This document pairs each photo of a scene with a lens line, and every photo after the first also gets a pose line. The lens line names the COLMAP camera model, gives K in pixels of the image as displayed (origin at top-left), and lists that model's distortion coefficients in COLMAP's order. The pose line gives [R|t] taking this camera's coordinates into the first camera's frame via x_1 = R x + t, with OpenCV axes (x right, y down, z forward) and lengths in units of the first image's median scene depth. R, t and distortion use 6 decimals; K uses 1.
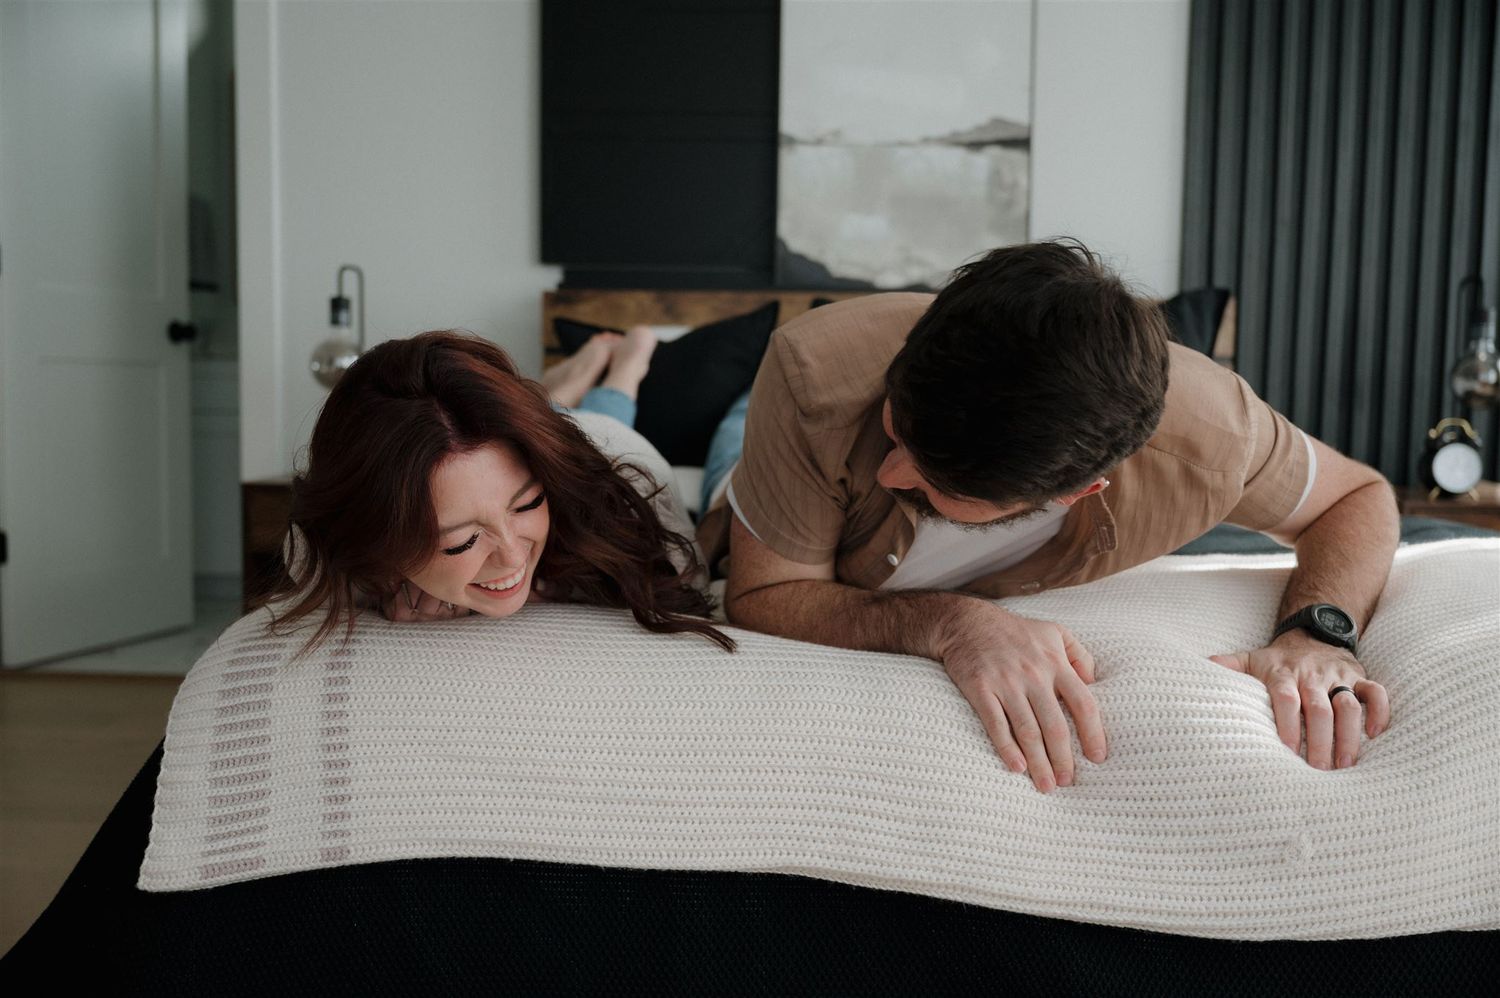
lens RADIAL K [[1404.0, 0, 733.6], [0, 1404.0, 492.1], [0, 0, 1]] dist [0.004381, 0.000000]
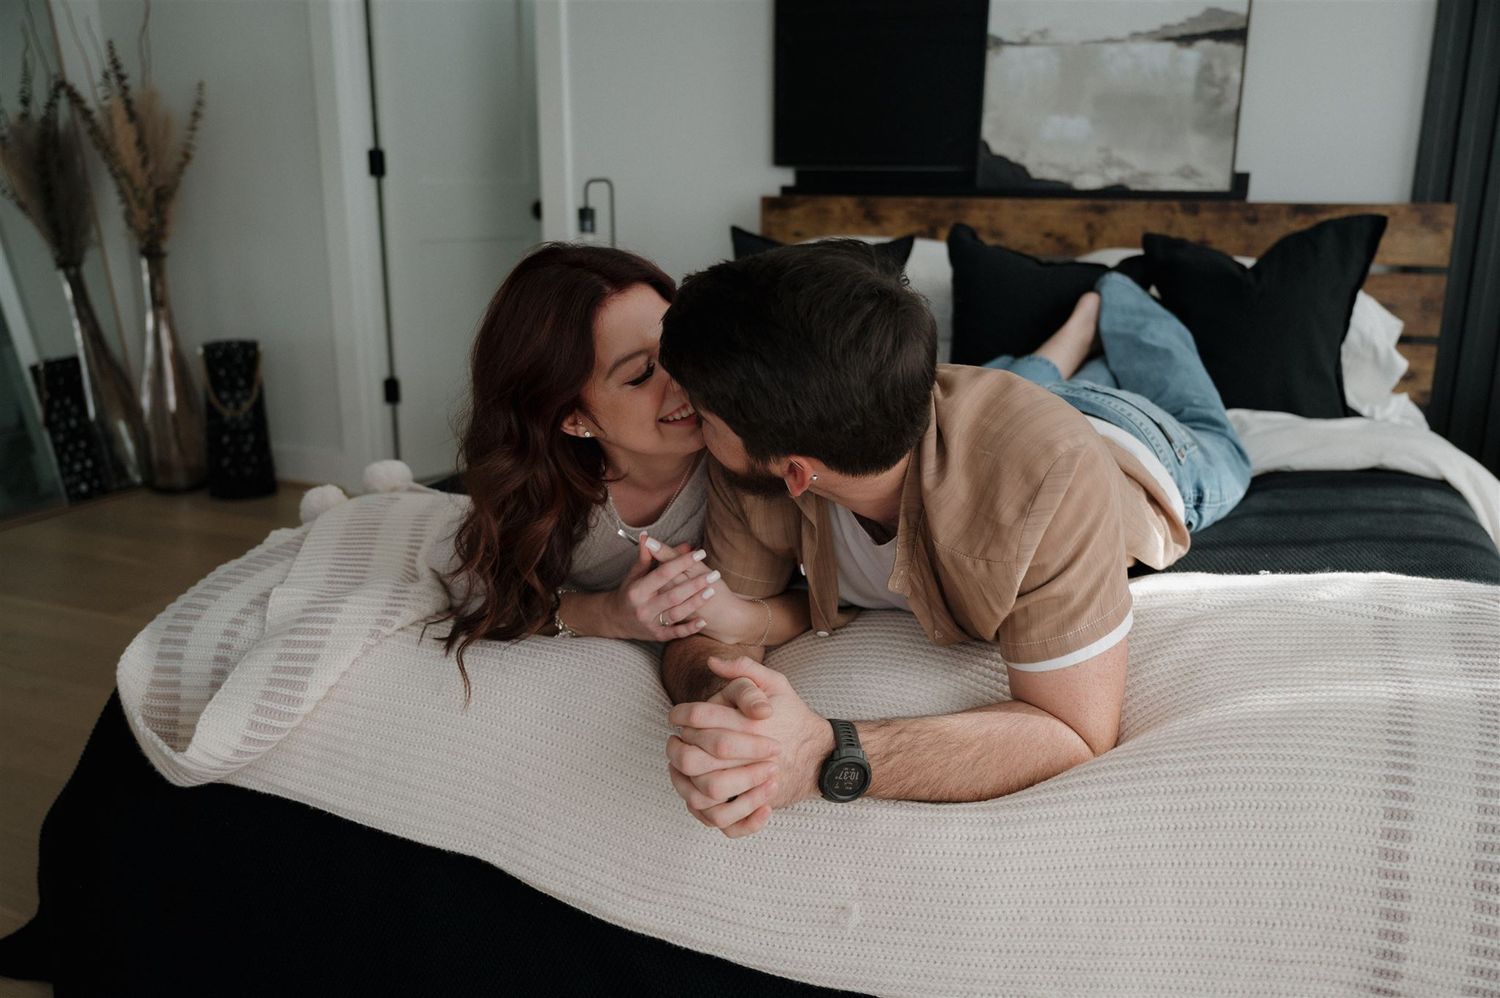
lens RADIAL K [[1239.4, 0, 766.0], [0, 1239.4, 490.2], [0, 0, 1]] dist [-0.018850, 0.041374]
pose [[0.925352, 0.087369, -0.368905, 0.246315], [-0.020693, 0.983272, 0.180965, -0.088872], [0.378544, -0.159822, 0.911680, 0.059454]]
